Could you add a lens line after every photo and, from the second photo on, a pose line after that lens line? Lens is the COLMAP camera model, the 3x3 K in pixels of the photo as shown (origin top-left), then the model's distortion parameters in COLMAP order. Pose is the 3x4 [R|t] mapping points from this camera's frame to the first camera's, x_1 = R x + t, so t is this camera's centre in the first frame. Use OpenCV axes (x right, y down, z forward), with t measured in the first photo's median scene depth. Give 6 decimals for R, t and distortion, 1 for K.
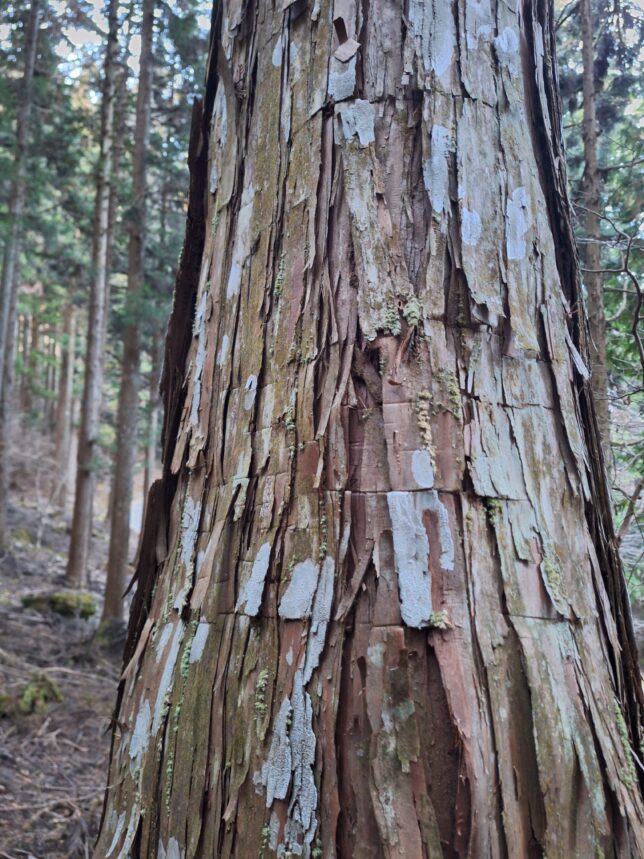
lens RADIAL K [[601.1, 0, 334.9], [0, 601.1, 430.4], [0, 0, 1]] dist [0.093367, -0.111387]
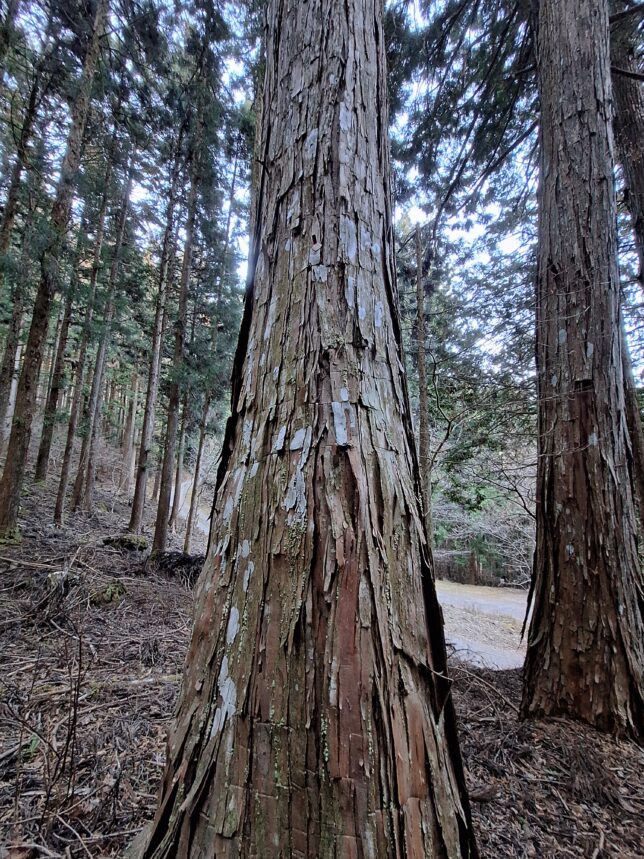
lens RADIAL K [[342.3, 0, 323.9], [0, 342.3, 439.1], [0, 0, 1]] dist [0.000688, 0.000055]
pose [[0.993578, 0.021769, 0.111032, -0.097423], [-0.016885, 0.998856, -0.044737, 0.281985], [-0.111879, 0.042575, 0.992809, -0.447953]]
